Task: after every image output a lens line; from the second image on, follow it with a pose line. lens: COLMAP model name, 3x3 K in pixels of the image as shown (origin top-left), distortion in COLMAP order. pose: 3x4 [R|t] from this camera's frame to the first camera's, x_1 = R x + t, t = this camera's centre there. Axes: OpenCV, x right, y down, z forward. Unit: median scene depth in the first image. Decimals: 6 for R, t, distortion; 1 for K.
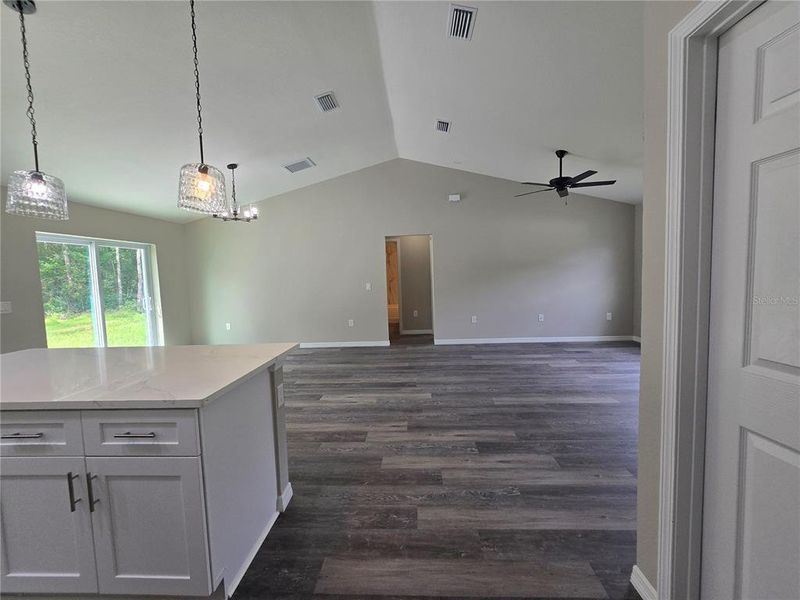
lens RADIAL K [[328.4, 0, 401.3], [0, 328.4, 298.0], [0, 0, 1]] dist [-0.003651, -0.000695]
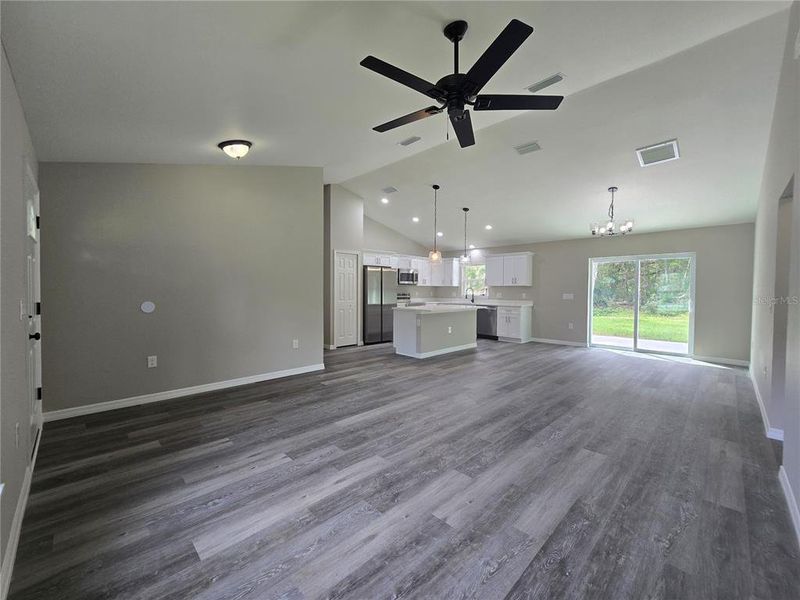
lens RADIAL K [[328.4, 0, 401.3], [0, 328.4, 298.0], [0, 0, 1]] dist [-0.003651, -0.000695]
pose [[-0.669507, 0.047979, -0.741255, 1.046430], [-0.036574, 0.994572, 0.097410, -0.122143], [0.741905, 0.092327, -0.664118, 1.491209]]
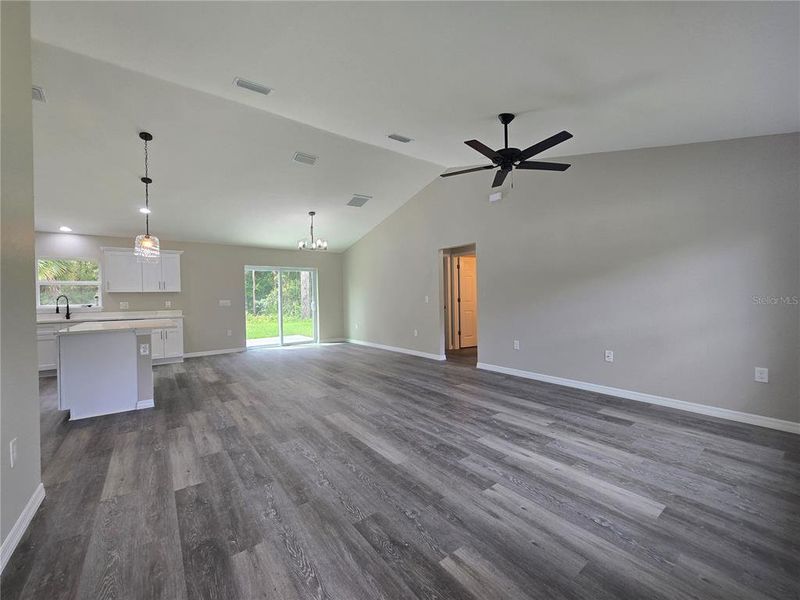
lens RADIAL K [[328.4, 0, 401.3], [0, 328.4, 298.0], [0, 0, 1]] dist [-0.003651, -0.000695]
pose [[0.646699, 0.023644, -0.762379, 1.036241], [-0.056691, 0.998245, -0.017130, -0.028168], [0.760635, 0.054298, 0.646905, 0.447318]]
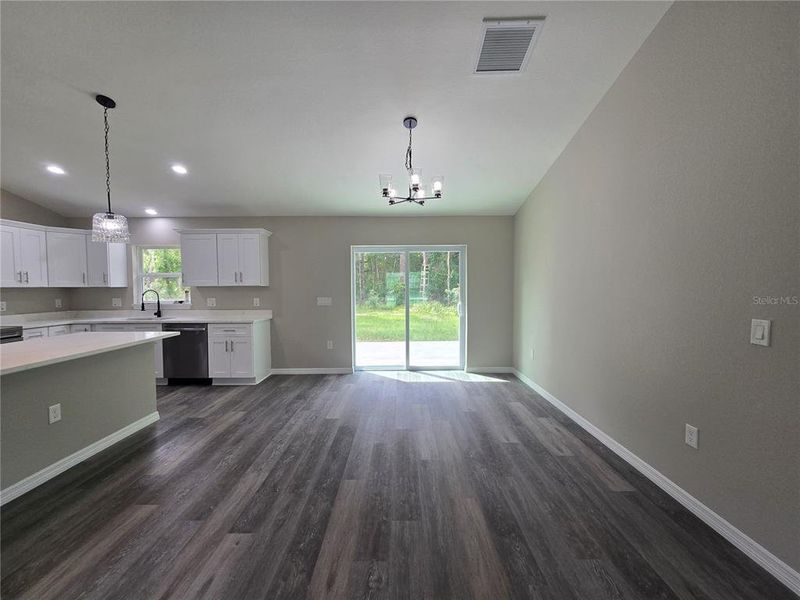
lens RADIAL K [[328.4, 0, 401.3], [0, 328.4, 298.0], [0, 0, 1]] dist [-0.003651, -0.000695]
pose [[0.055711, 0.070360, -0.995965, 0.229567], [-0.066669, 0.995550, 0.066602, -0.097481], [0.996219, 0.062690, 0.060154, 1.146408]]
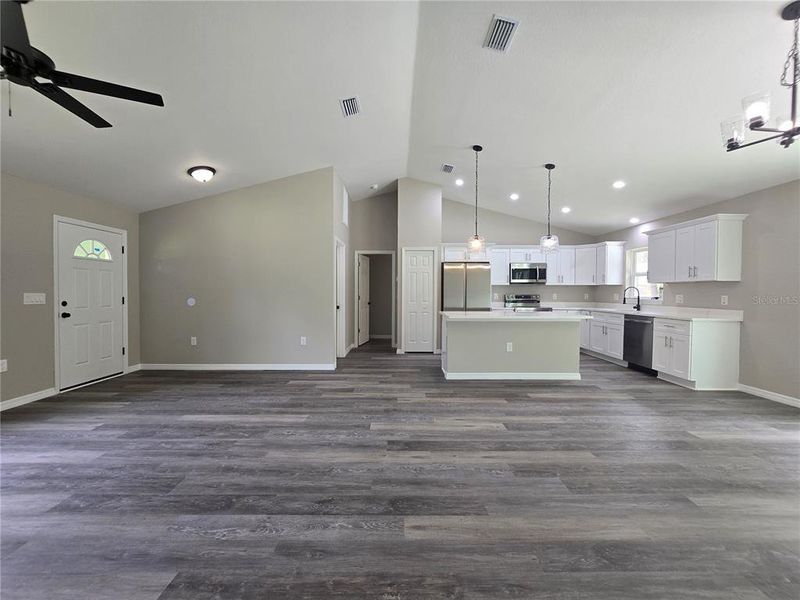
lens RADIAL K [[328.4, 0, 401.3], [0, 328.4, 298.0], [0, 0, 1]] dist [-0.003651, -0.000695]
pose [[-0.997946, 0.031136, -0.055976, 0.047207], [0.025935, 0.995481, 0.091351, -0.092924], [0.058567, 0.089712, -0.994244, 1.703835]]
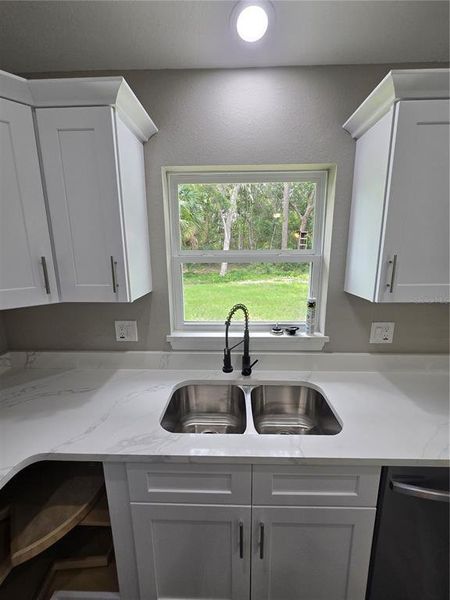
lens RADIAL K [[246.3, 0, 225.0], [0, 246.3, 300.0], [0, 0, 1]] dist [-0.003651, -0.000695]
pose [[0.023431, 0.247443, -0.968619, -0.808880], [-0.063643, 0.967289, 0.245564, -0.062013], [0.997698, 0.055893, 0.038412, 0.202389]]
